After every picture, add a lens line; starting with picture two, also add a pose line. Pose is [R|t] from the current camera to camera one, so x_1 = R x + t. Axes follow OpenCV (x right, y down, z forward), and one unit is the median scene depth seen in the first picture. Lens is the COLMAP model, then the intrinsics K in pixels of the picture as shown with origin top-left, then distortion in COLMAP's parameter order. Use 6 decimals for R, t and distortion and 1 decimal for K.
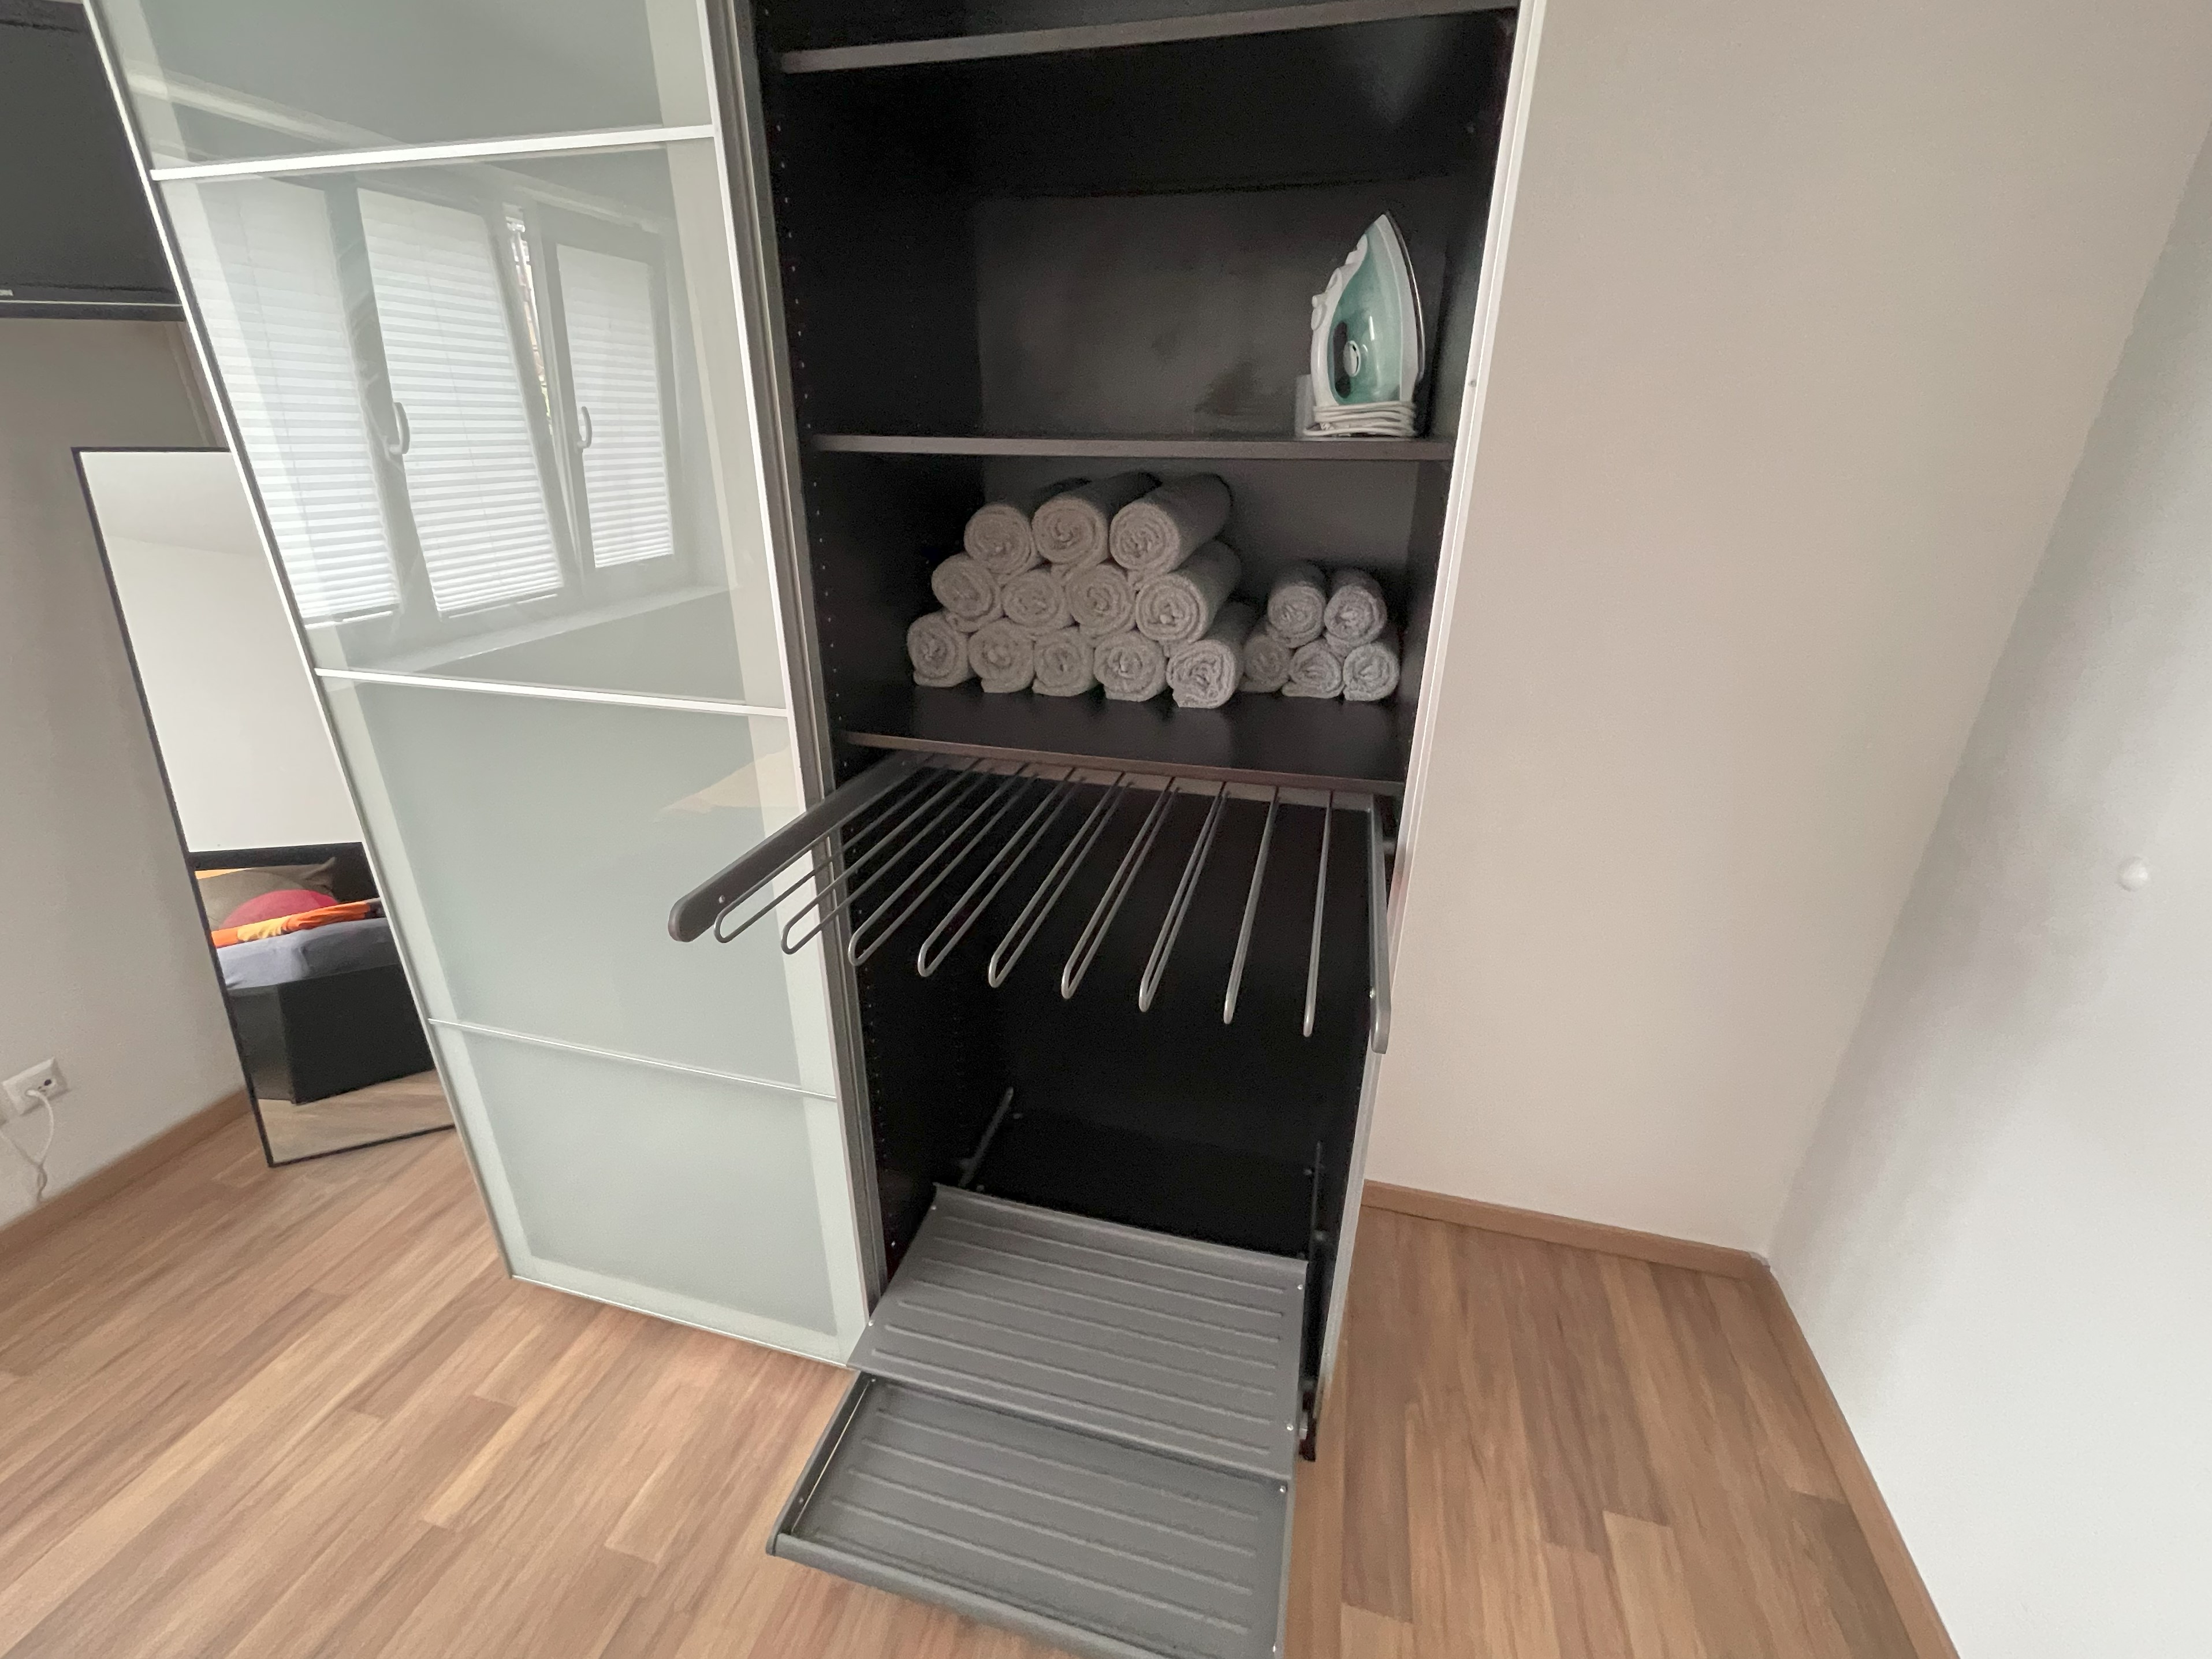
lens RADIAL K [[935.8, 0, 1100.7], [0, 935.8, 827.4], [0, 0, 1]] dist [-0.000970, -0.000579]
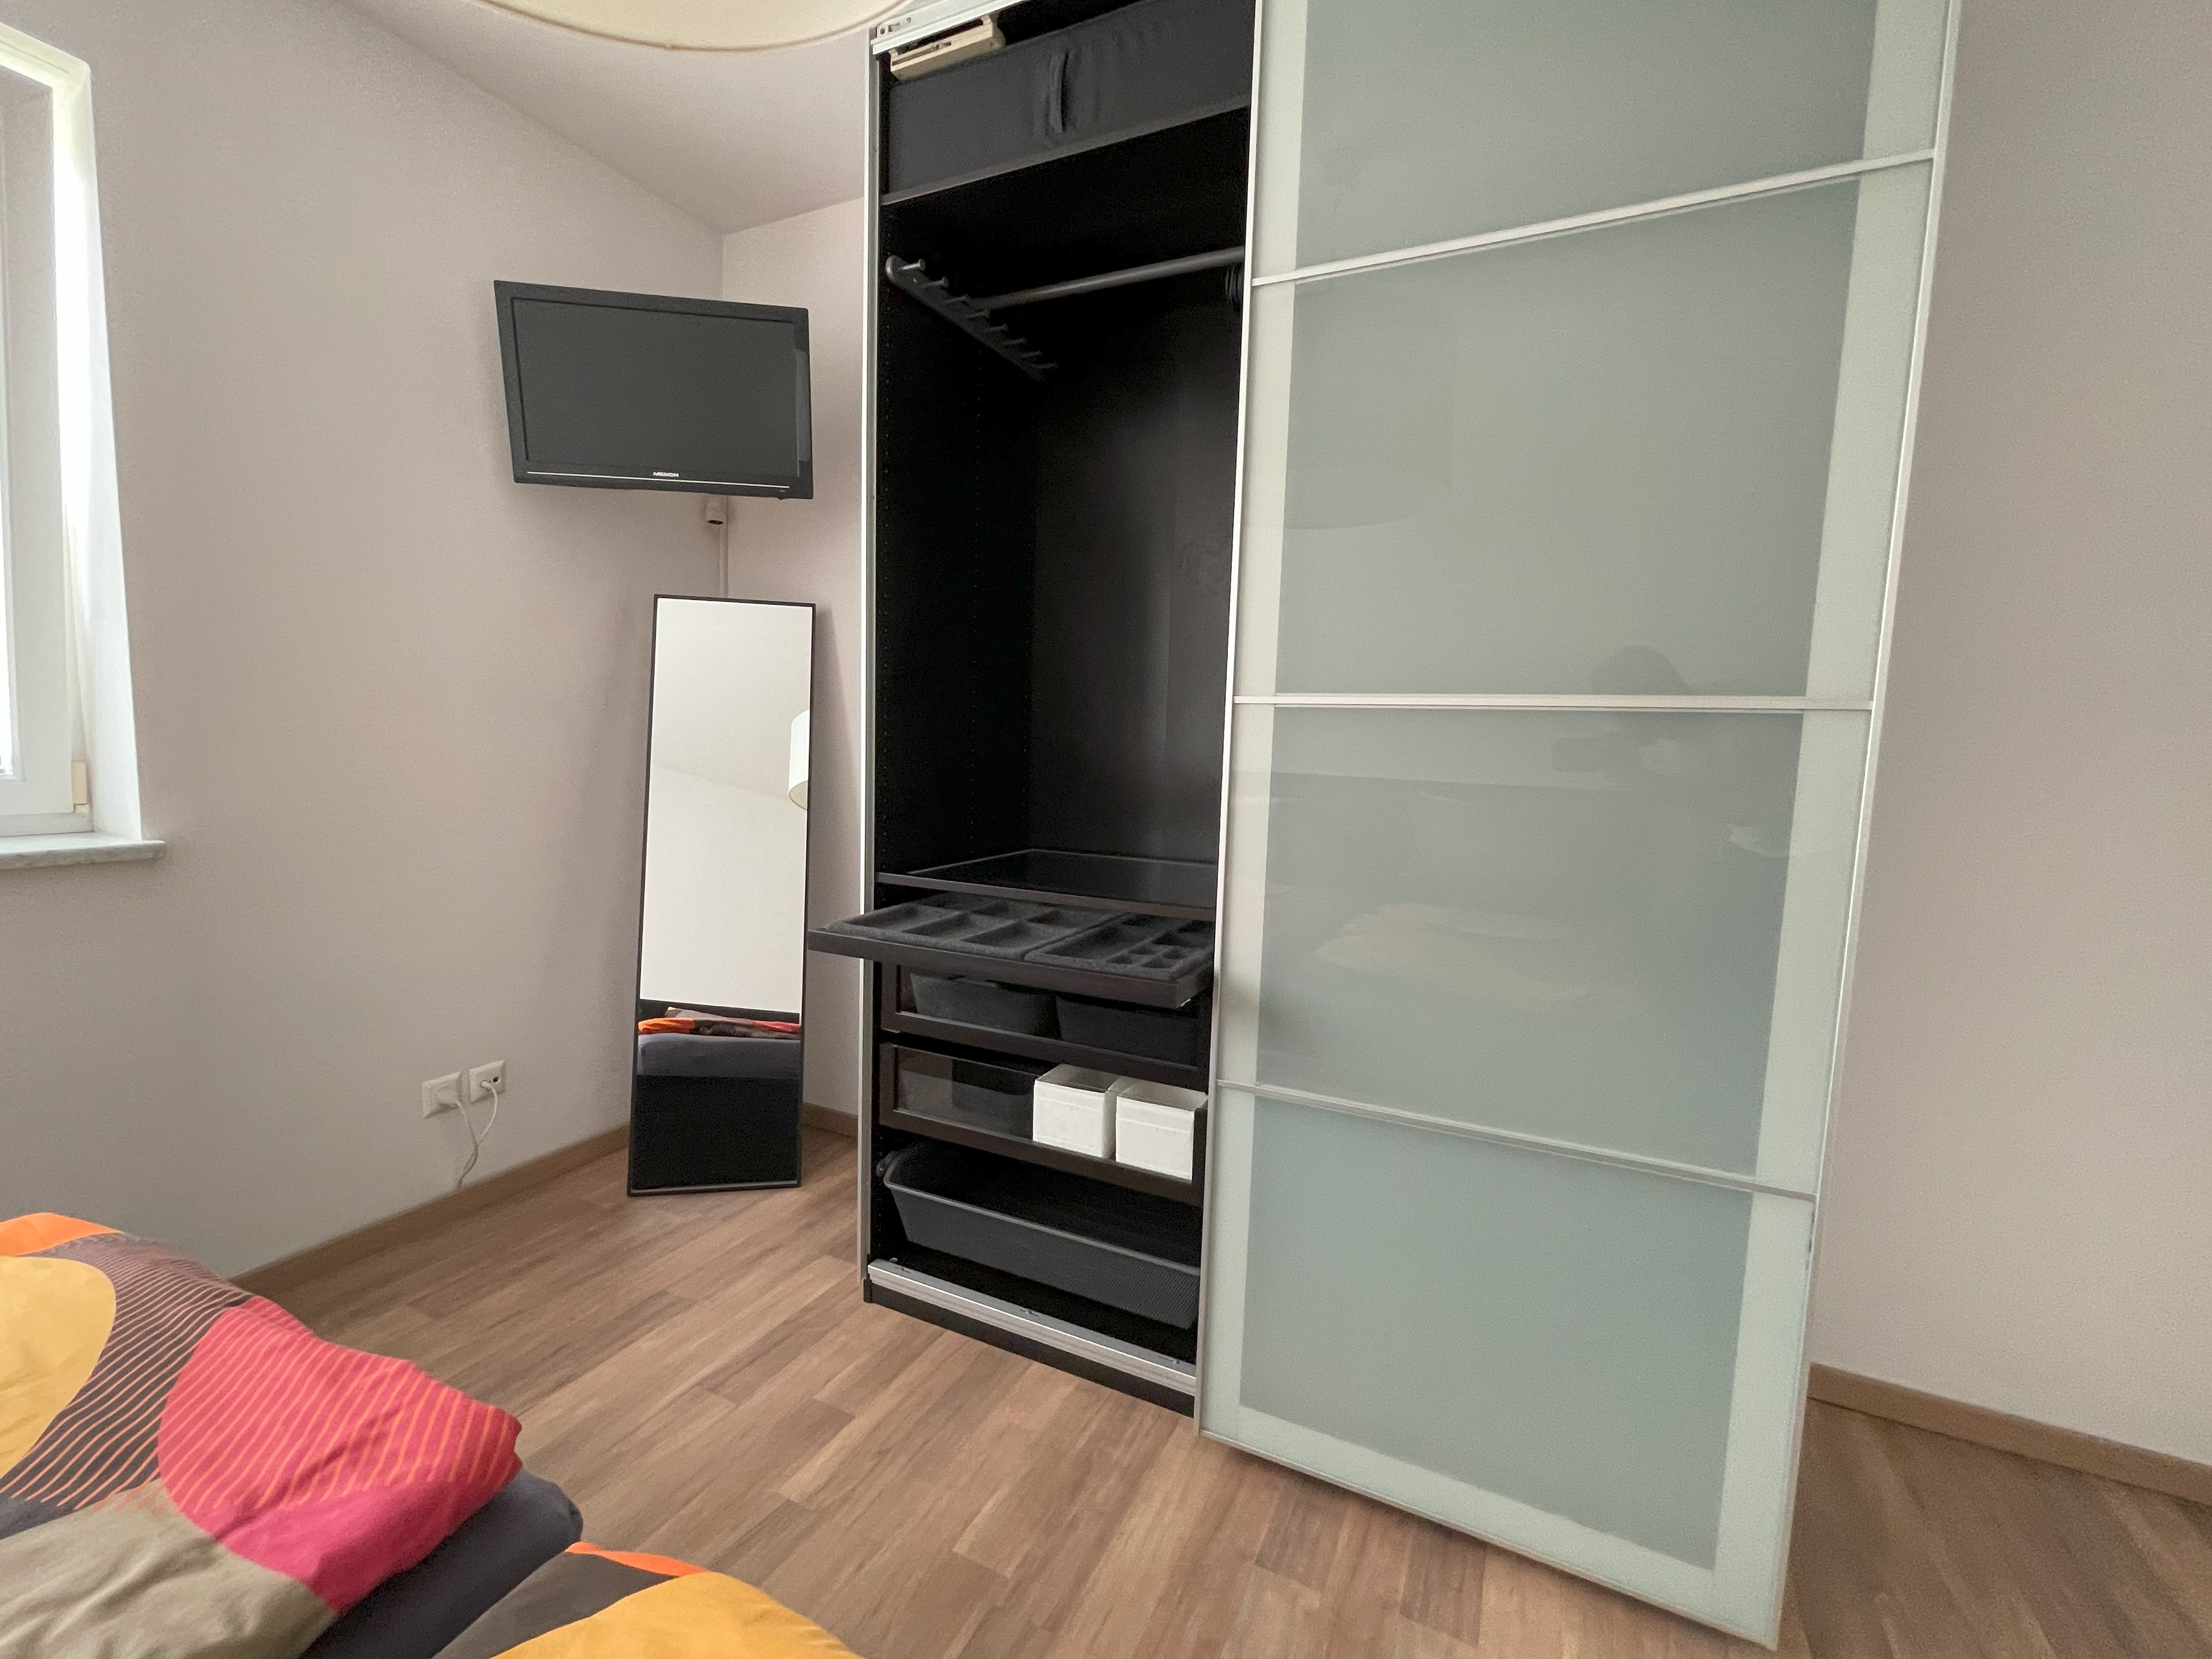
lens RADIAL K [[935.8, 0, 1100.1], [0, 935.8, 819.8], [0, 0, 1]] dist [-0.000970, -0.000579]
pose [[0.979278, 0.038629, -0.198805, -0.194653], [-0.097495, 0.950327, -0.295588, 0.284665], [0.177511, 0.308845, 0.934400, -0.078952]]
